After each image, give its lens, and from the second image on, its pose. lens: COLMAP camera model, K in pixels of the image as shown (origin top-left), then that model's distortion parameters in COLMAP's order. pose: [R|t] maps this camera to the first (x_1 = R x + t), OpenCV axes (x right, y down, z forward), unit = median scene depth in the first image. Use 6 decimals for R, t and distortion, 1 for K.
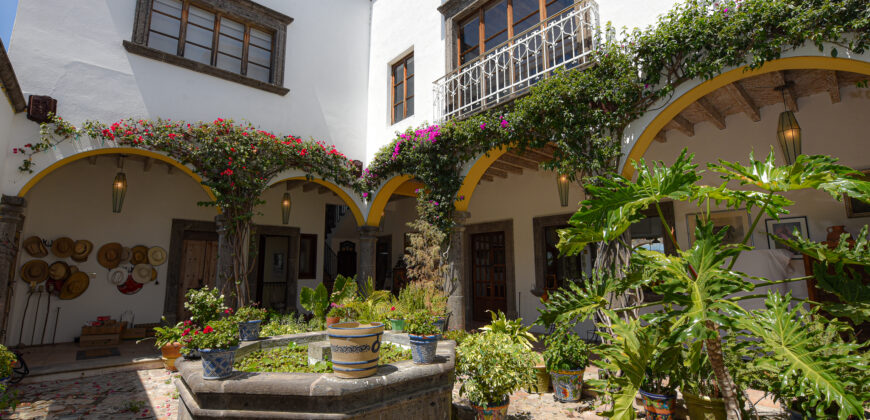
lens RADIAL K [[387.8, 0, 436.5], [0, 387.8, 211.0], [0, 0, 1]] dist [-0.003523, -0.000116]
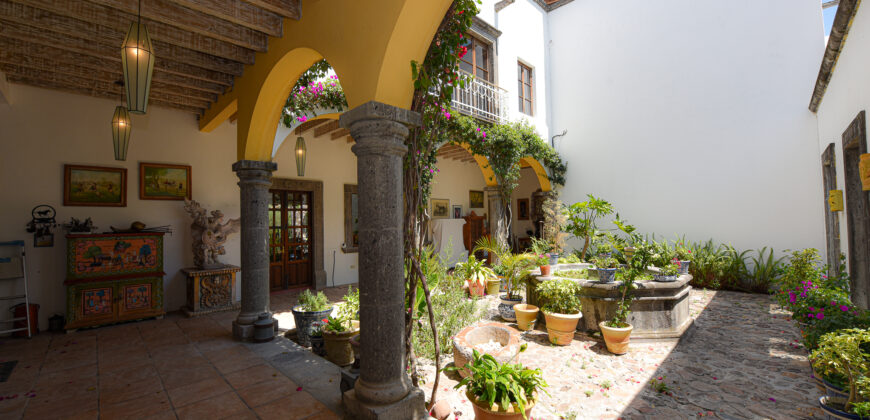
lens RADIAL K [[348.3, 0, 432.7], [0, 348.3, 208.5], [0, 0, 1]] dist [-0.013478, -0.000370]
pose [[-0.051726, 0.048050, 0.997505, -0.944424], [-0.130478, 0.989955, -0.054452, 0.134720], [-0.990101, -0.132969, -0.044936, 0.968150]]
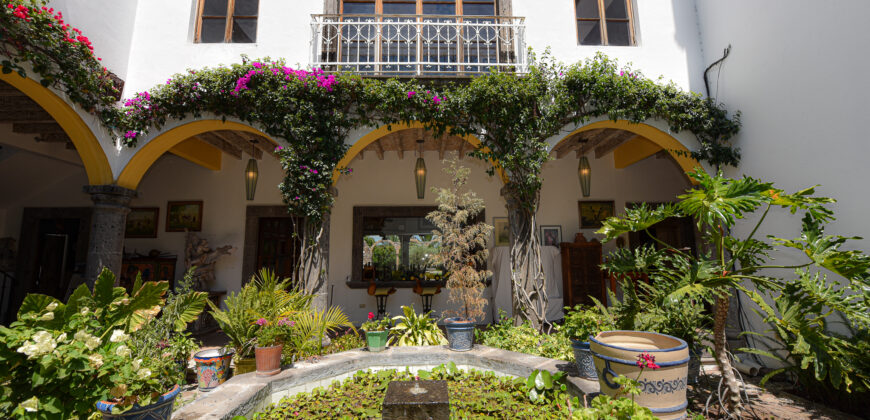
lens RADIAL K [[348.3, 0, 438.7], [0, 348.3, 211.2], [0, 0, 1]] dist [-0.013478, -0.000370]
pose [[0.638949, 0.109279, 0.761447, -0.332976], [-0.109185, 0.992720, -0.050850, 0.062248], [-0.761461, -0.050648, 0.646229, 0.352875]]
